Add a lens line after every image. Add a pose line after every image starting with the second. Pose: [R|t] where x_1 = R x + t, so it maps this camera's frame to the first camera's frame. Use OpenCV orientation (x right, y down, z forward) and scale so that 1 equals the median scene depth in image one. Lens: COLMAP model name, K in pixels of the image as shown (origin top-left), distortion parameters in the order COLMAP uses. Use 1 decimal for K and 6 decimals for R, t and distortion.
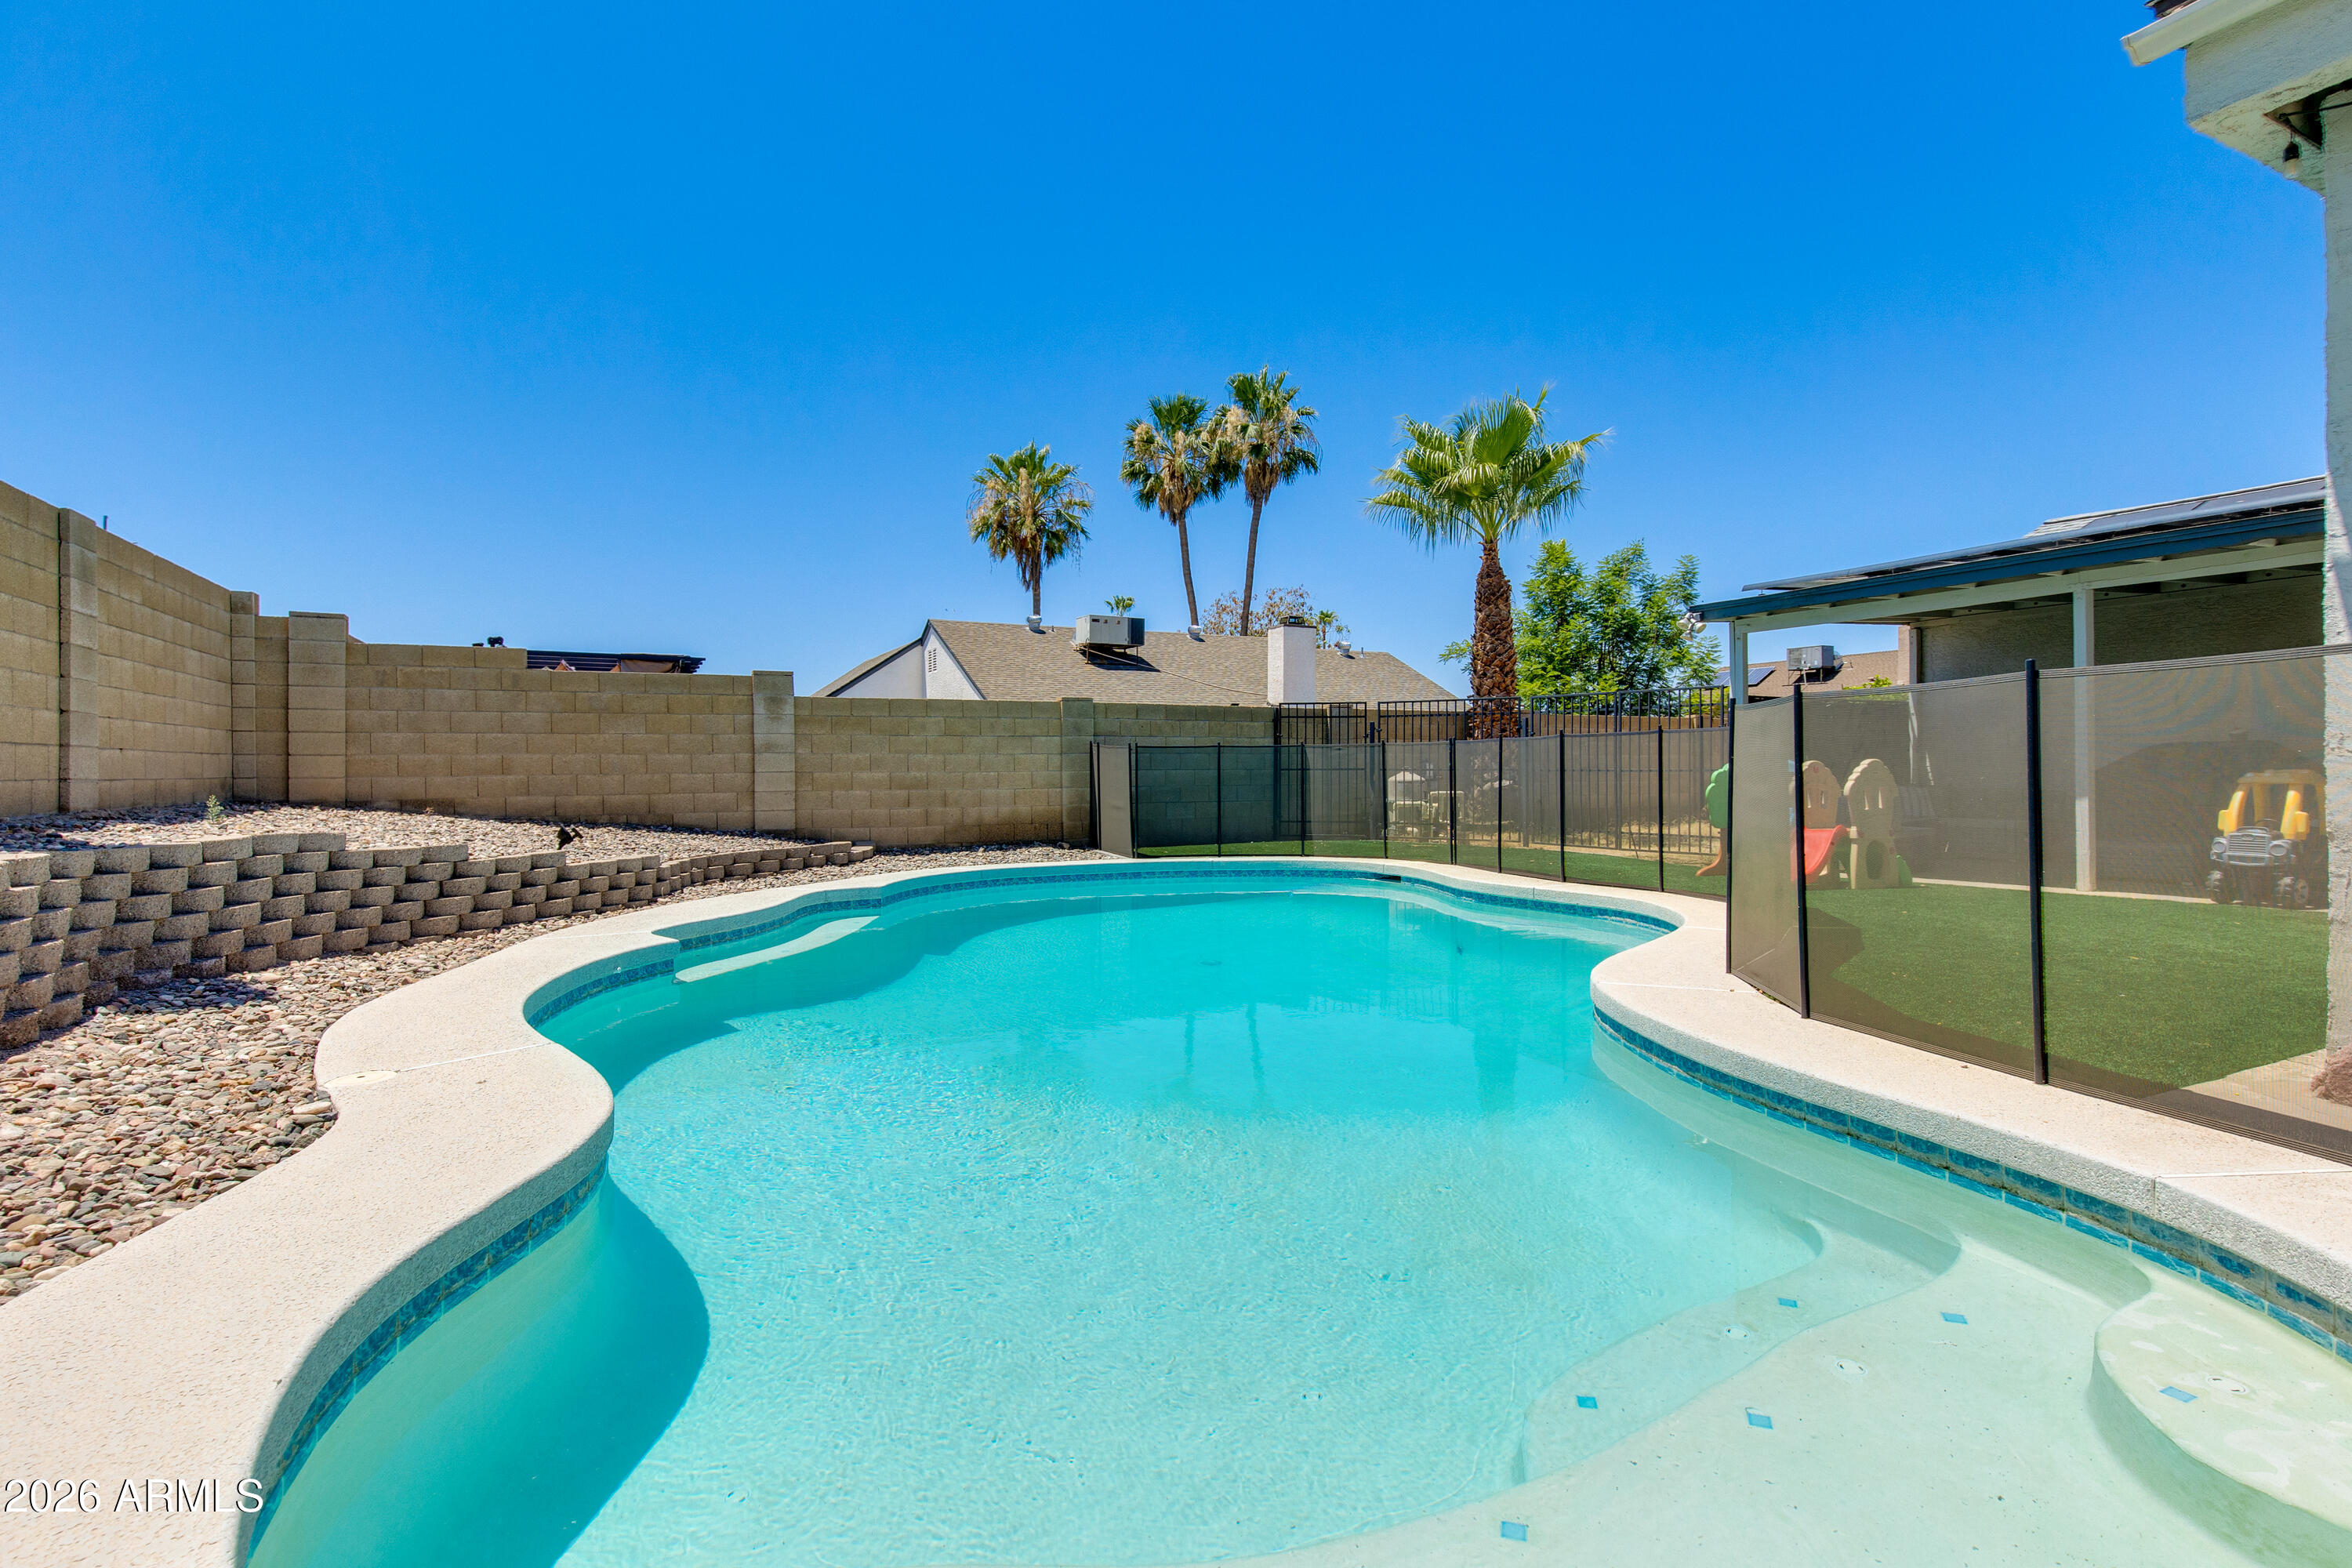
lens RADIAL K [[1071.8, 0, 1168.0], [0, 1071.8, 779.5], [0, 0, 1]] dist [0.004857, -0.001638]
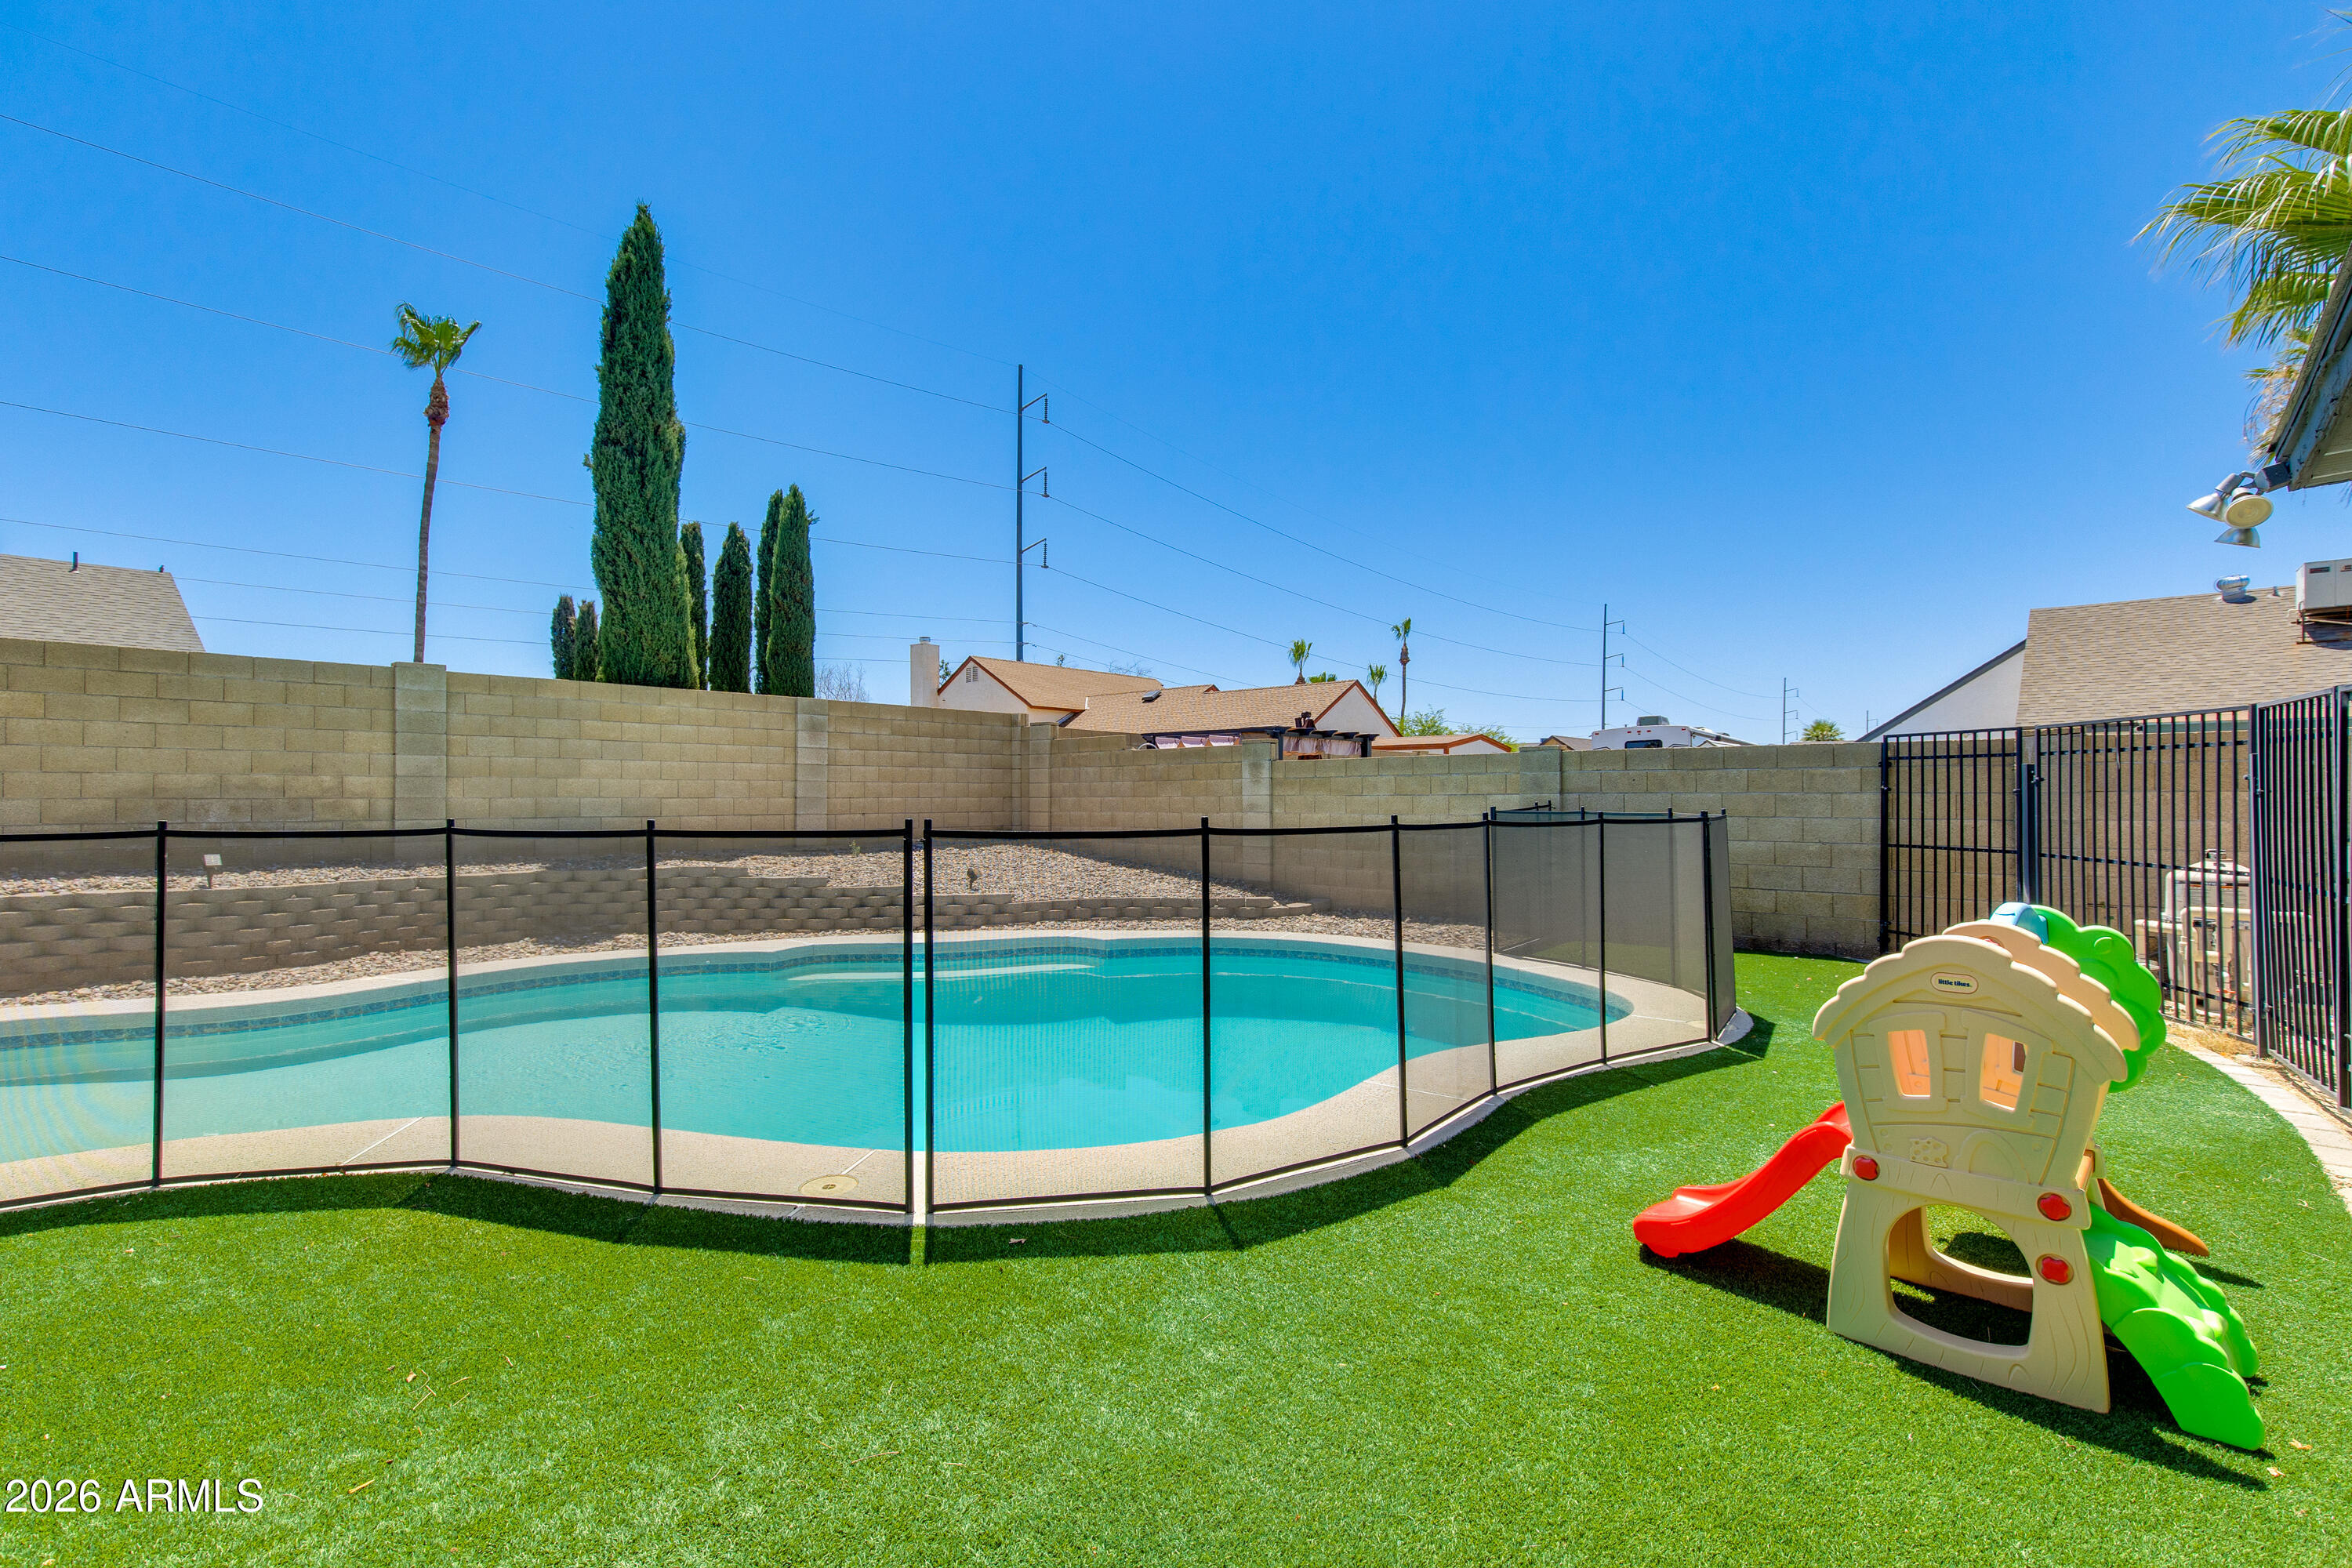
lens RADIAL K [[1071.8, 0, 1168.9], [0, 1071.8, 778.2], [0, 0, 1]] dist [0.004857, -0.001638]
pose [[0.394366, -0.012133, -0.918873, 0.223810], [-0.009805, 0.999800, -0.017409, -0.014434], [0.918901, 0.015875, 0.394168, 0.170293]]
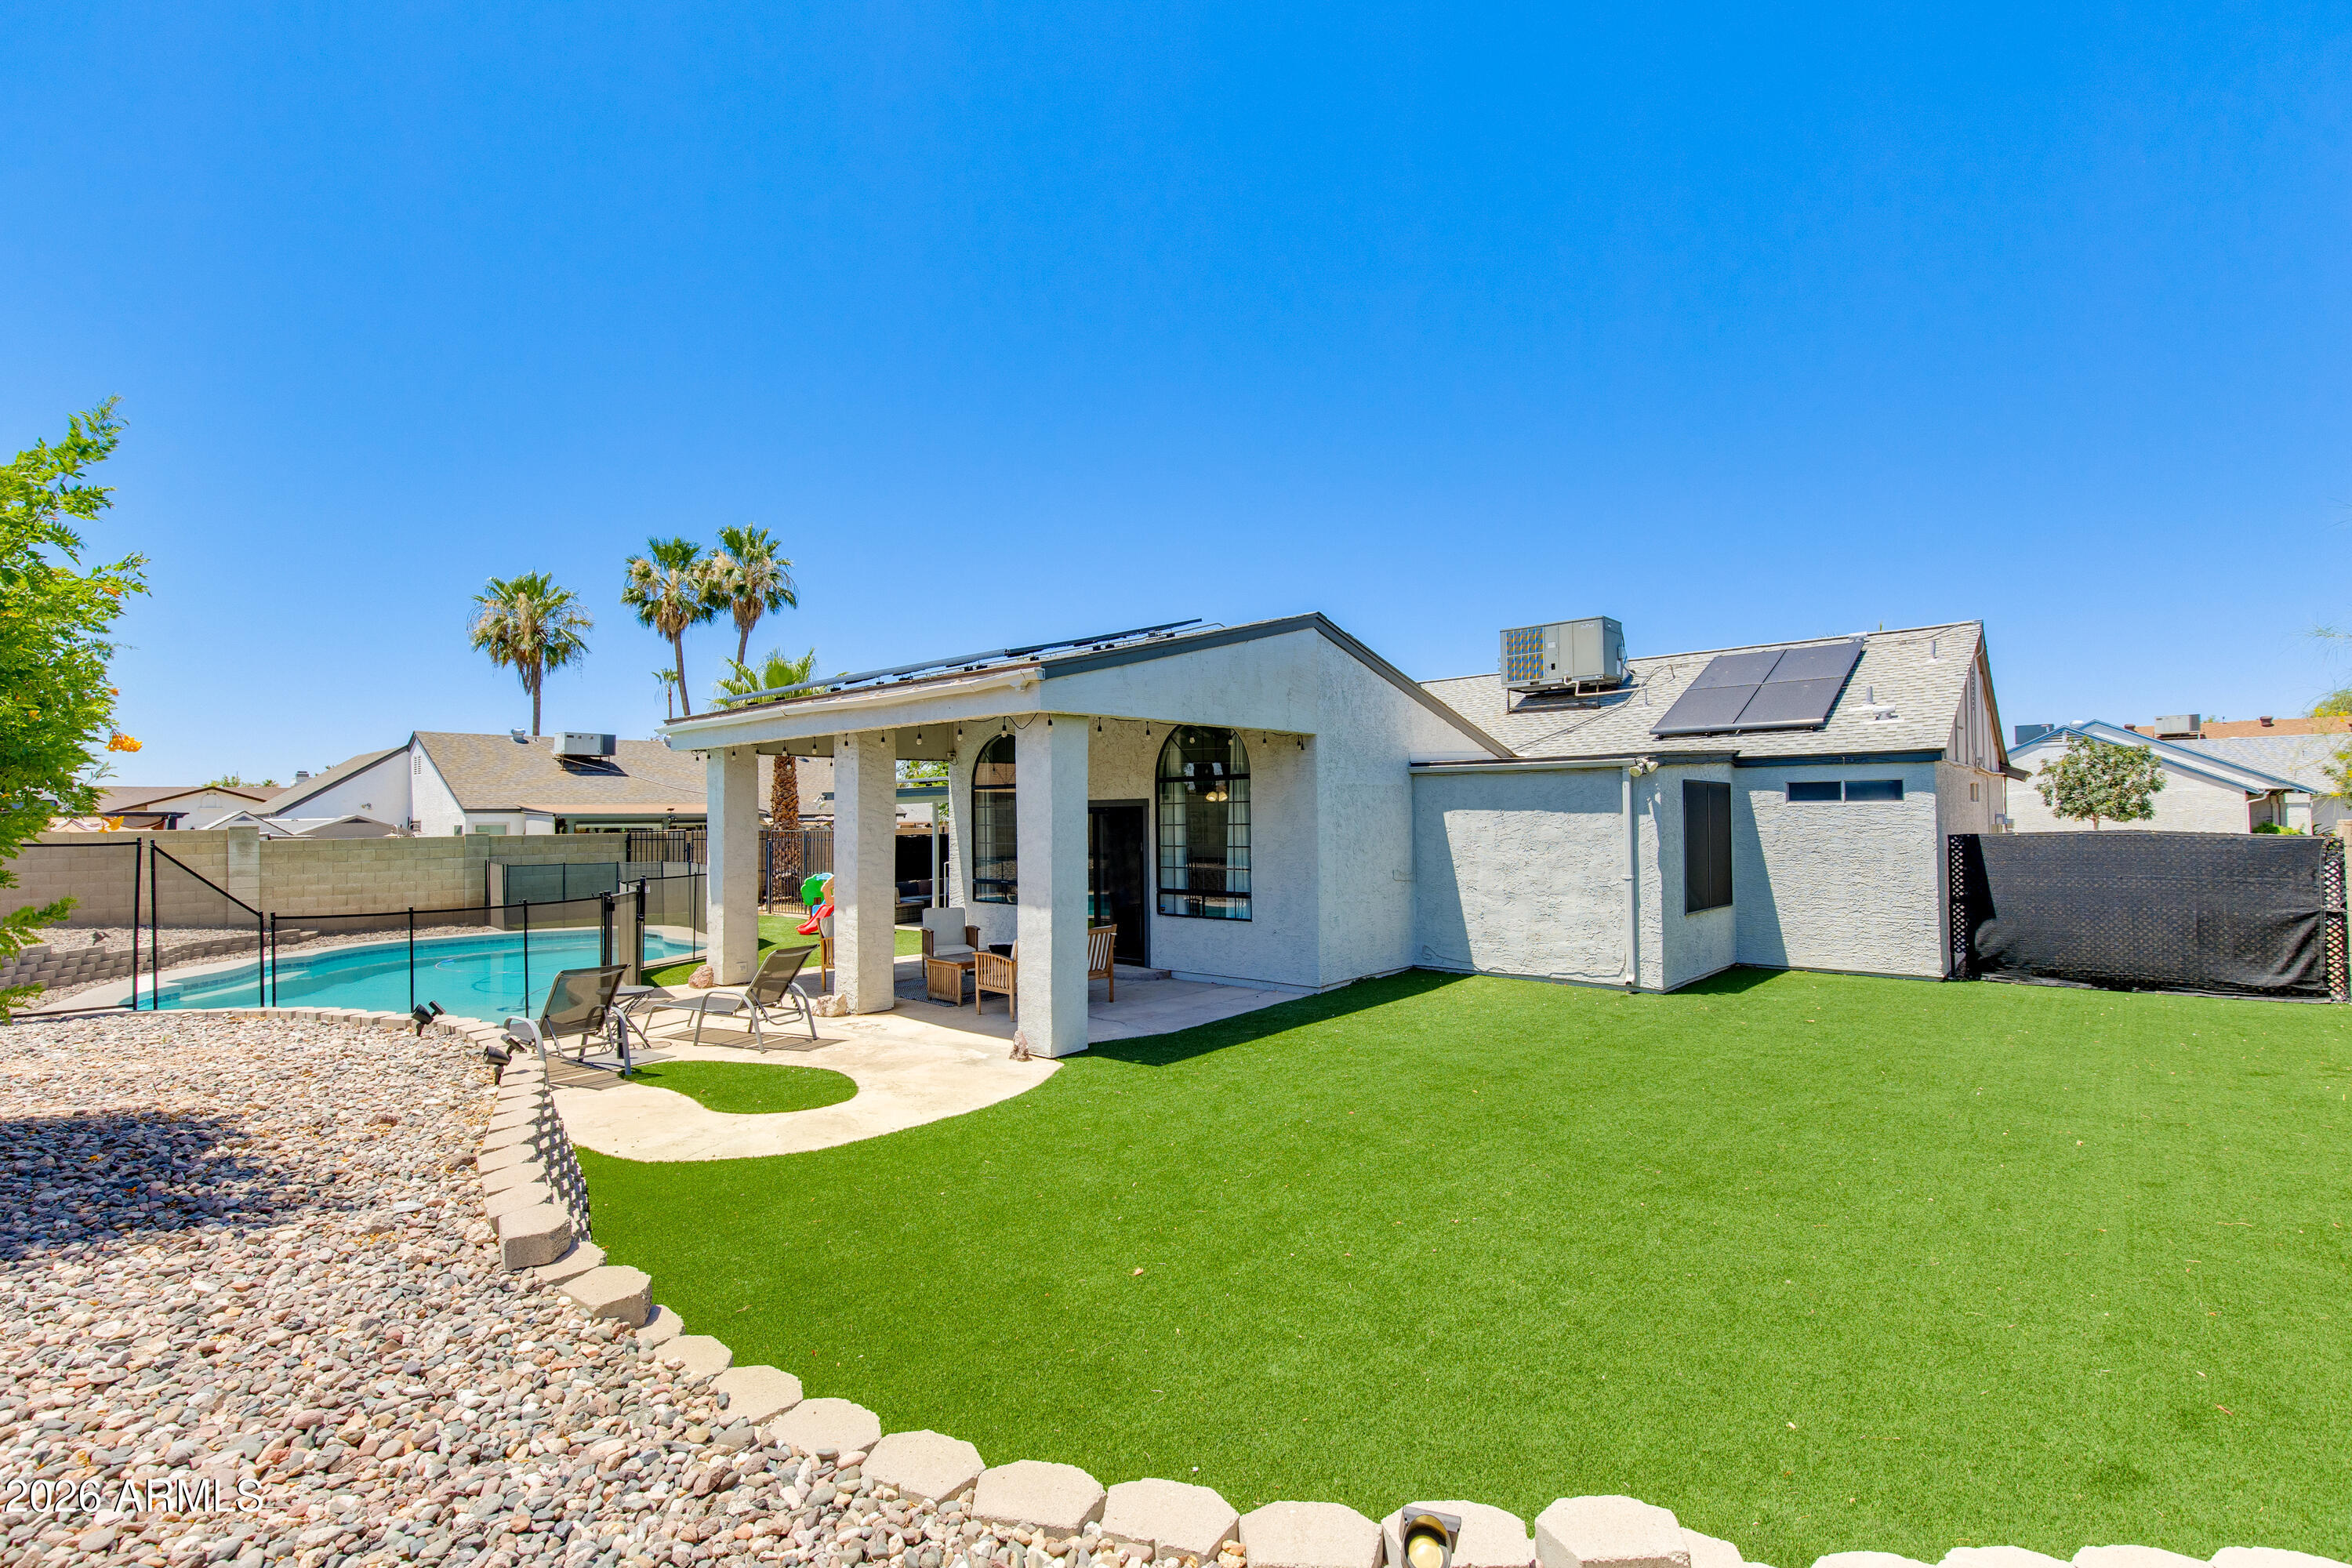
lens RADIAL K [[1071.8, 0, 1194.1], [0, 1071.8, 780.7], [0, 0, 1]] dist [0.004857, -0.001638]
pose [[0.934599, 0.004146, 0.355678, 0.144175], [0.010474, 0.999178, -0.039168, -0.032708], [-0.355548, 0.040332, 0.933787, -0.375425]]
